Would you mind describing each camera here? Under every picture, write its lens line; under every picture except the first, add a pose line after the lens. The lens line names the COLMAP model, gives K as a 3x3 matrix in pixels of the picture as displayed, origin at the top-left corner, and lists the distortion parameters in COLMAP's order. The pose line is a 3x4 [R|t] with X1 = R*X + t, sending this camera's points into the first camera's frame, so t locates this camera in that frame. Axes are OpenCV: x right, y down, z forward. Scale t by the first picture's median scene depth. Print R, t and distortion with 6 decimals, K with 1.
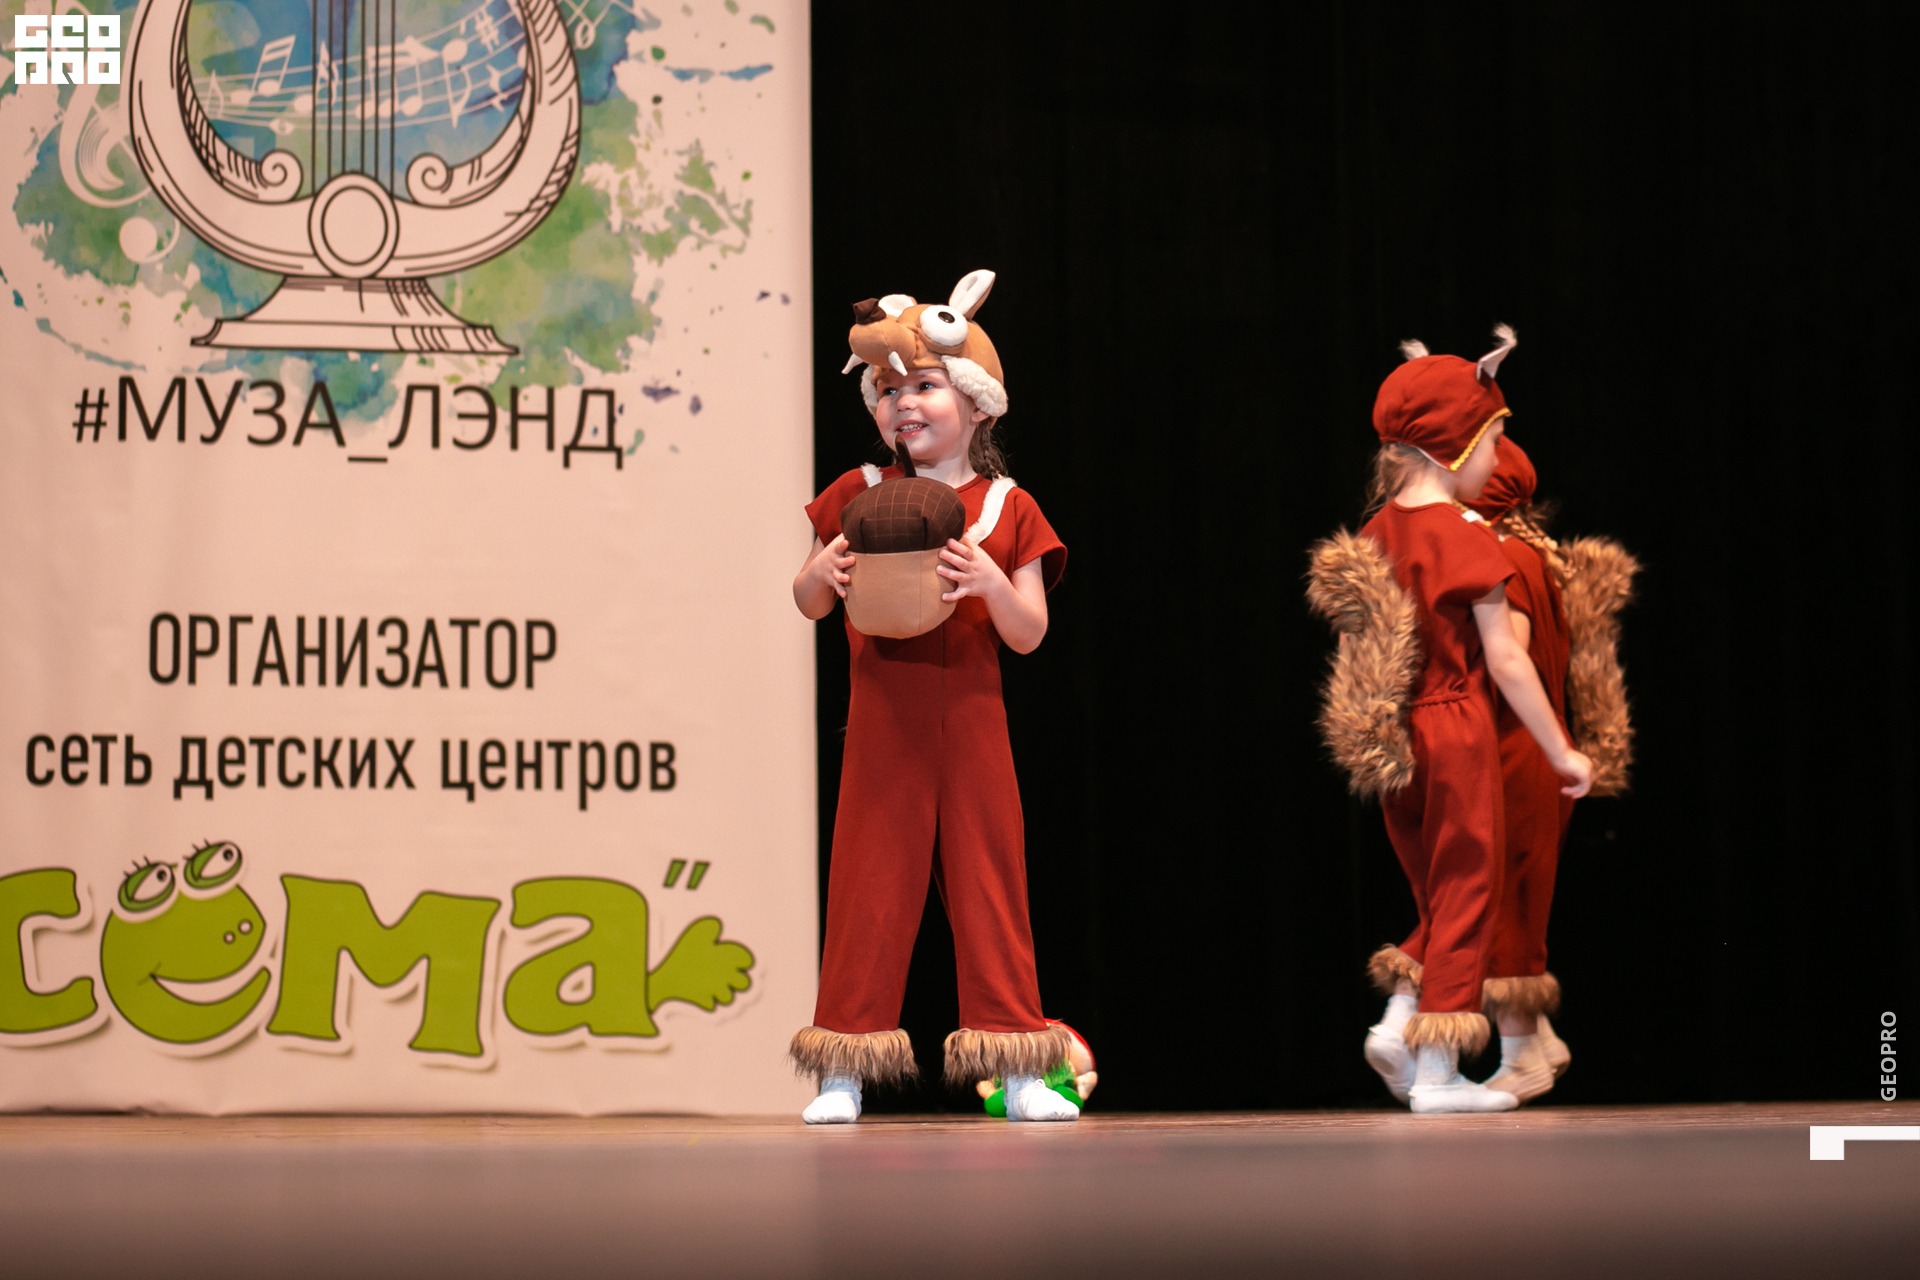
lens RADIAL K [[4891.6, 0, 895.0], [0, 4891.6, 611.2], [0, 0, 1]] dist [-0.130628, 0.000000]
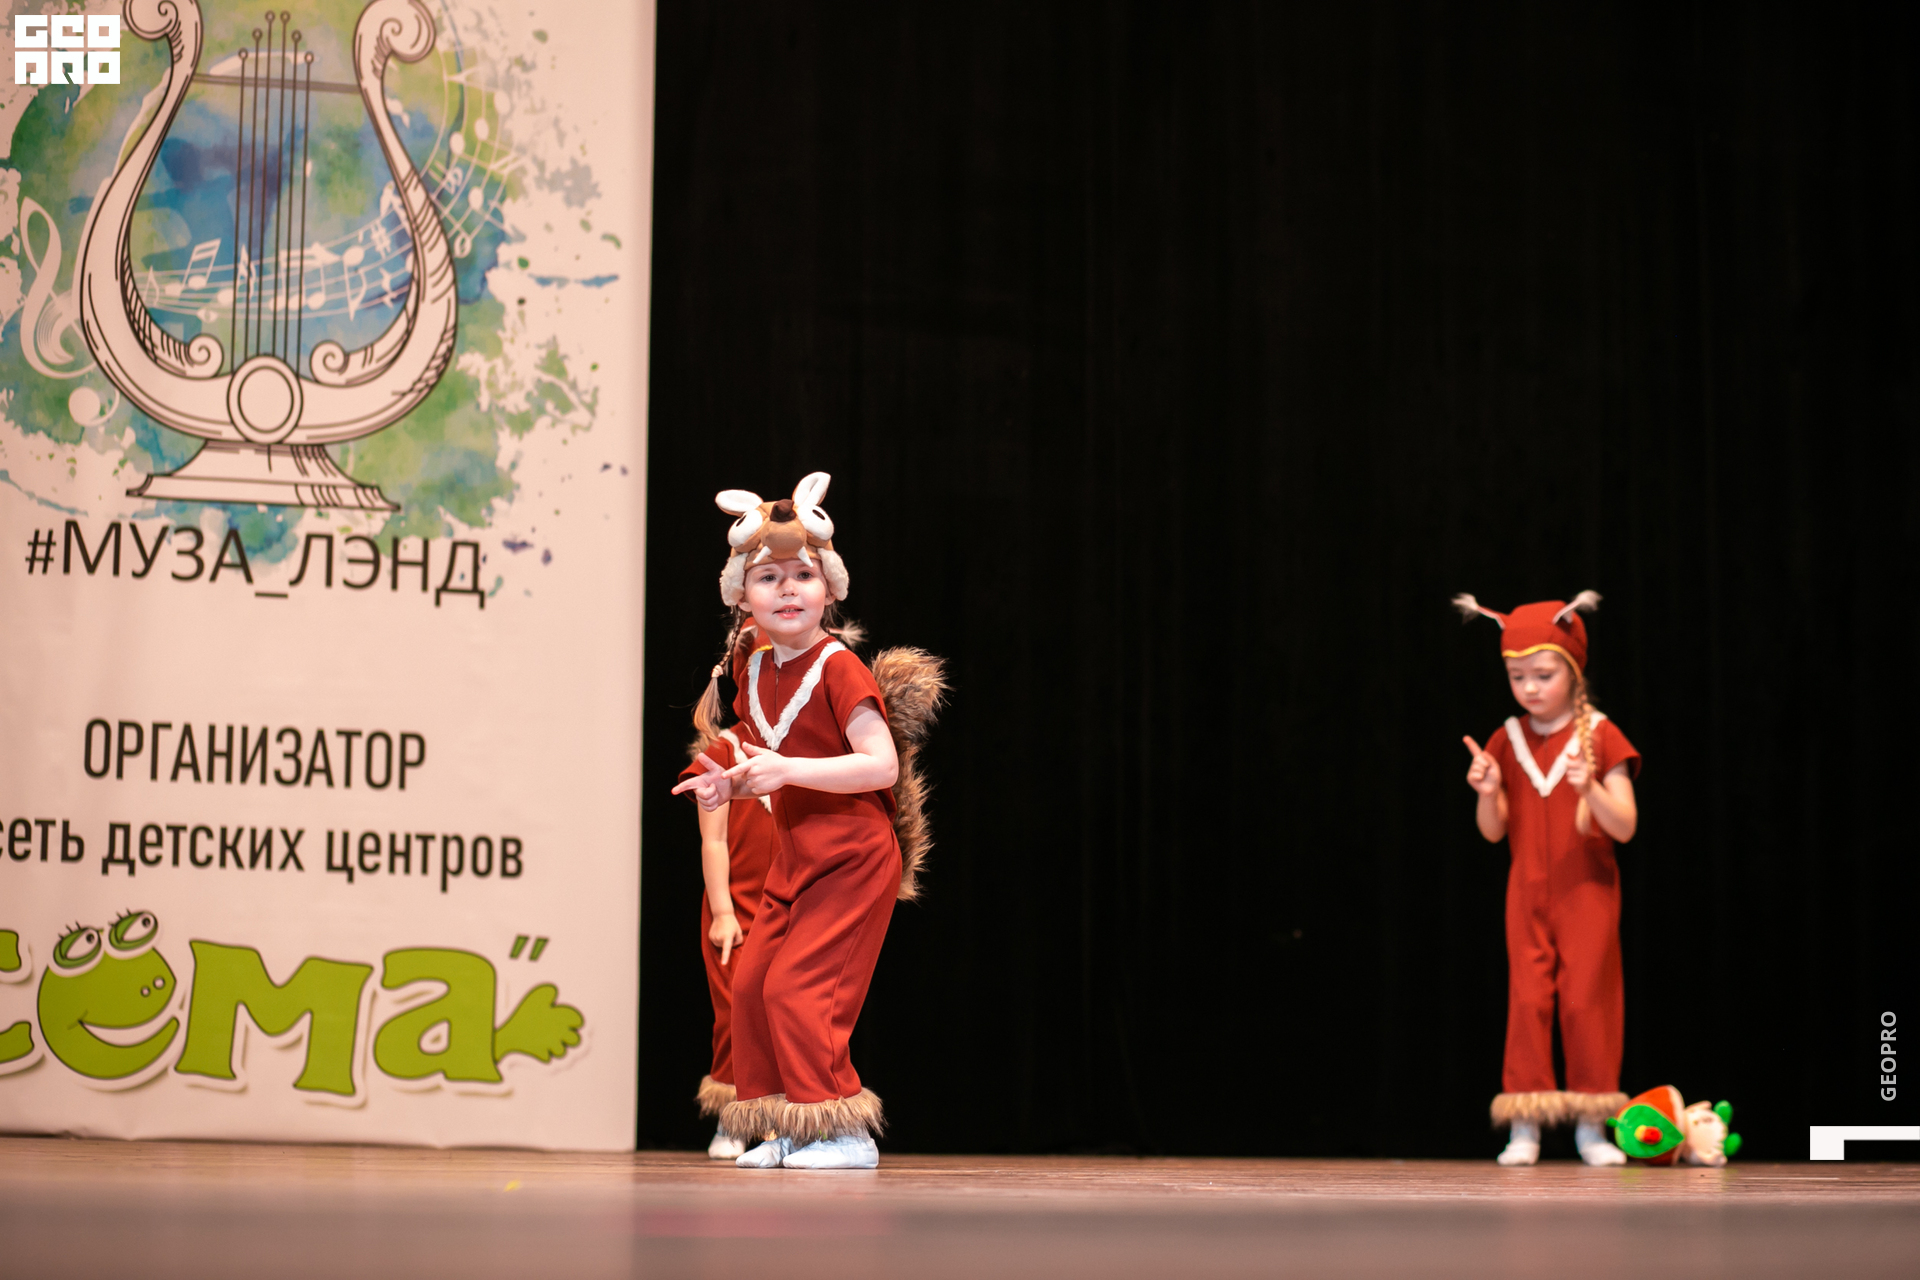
lens RADIAL K [[4891.6, 0, 968.2], [0, 4891.6, 668.5], [0, 0, 1]] dist [-0.130628, 0.000000]
pose [[0.999011, 0.026740, 0.035527, 0.020675], [-0.026678, 0.999642, -0.002225, -0.014966], [-0.035574, 0.001275, 0.999366, -0.201736]]
